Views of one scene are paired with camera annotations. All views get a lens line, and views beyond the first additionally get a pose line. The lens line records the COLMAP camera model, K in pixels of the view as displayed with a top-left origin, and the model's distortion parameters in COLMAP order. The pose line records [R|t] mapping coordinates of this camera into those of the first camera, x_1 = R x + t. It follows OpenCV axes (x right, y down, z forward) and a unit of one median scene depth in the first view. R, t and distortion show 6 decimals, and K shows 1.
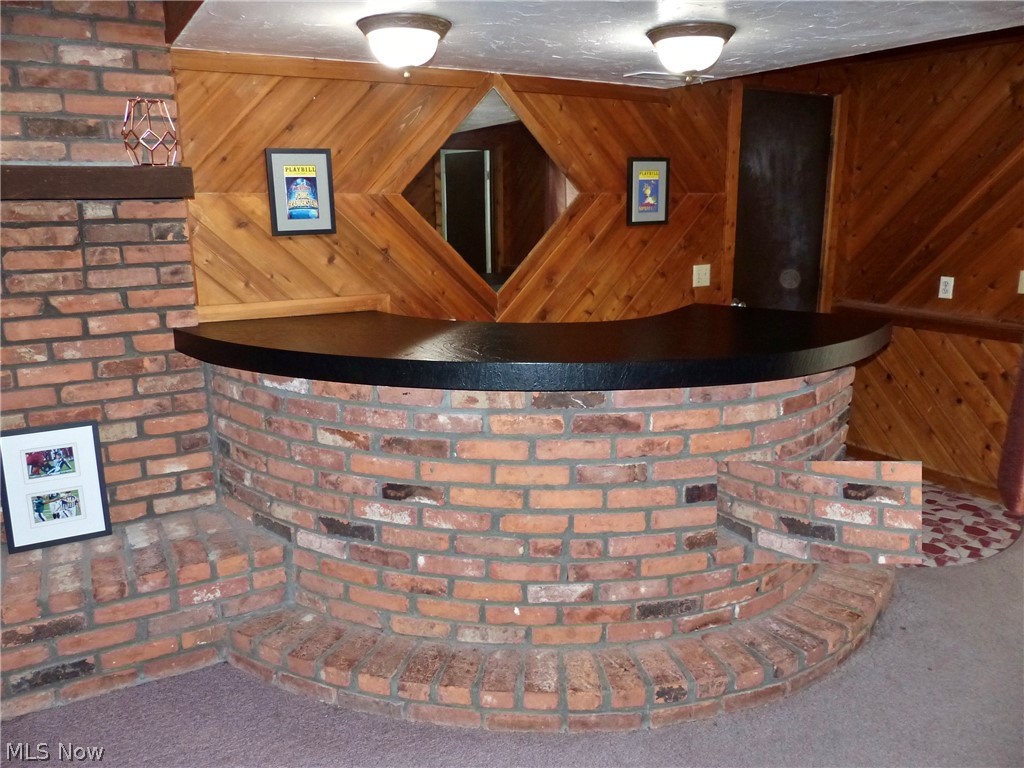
lens RADIAL K [[772.2, 0, 508.4], [0, 772.2, 384.4], [0, 0, 1]] dist [-0.028394, 0.027082]
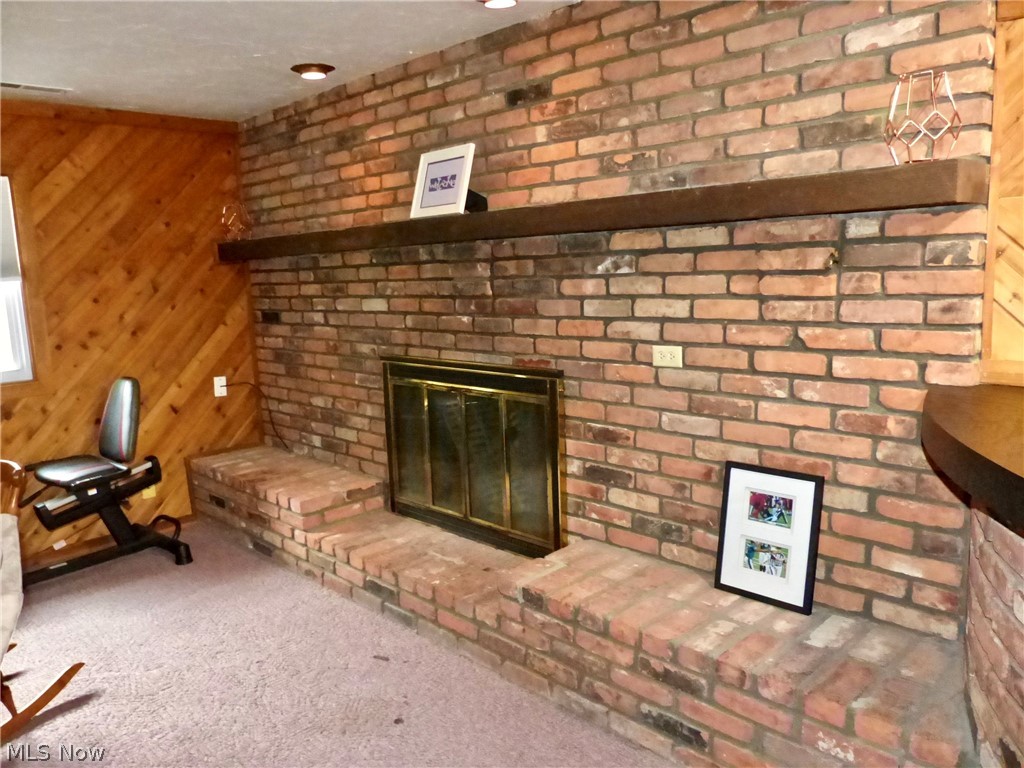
lens RADIAL K [[772.2, 0, 479.4], [0, 772.2, 379.5], [0, 0, 1]] dist [-0.028394, 0.027082]
pose [[0.251591, 0.141023, -0.957504, 0.158739], [-0.189156, 0.977413, 0.094253, -0.067350], [0.949169, 0.157405, 0.272583, 0.407588]]
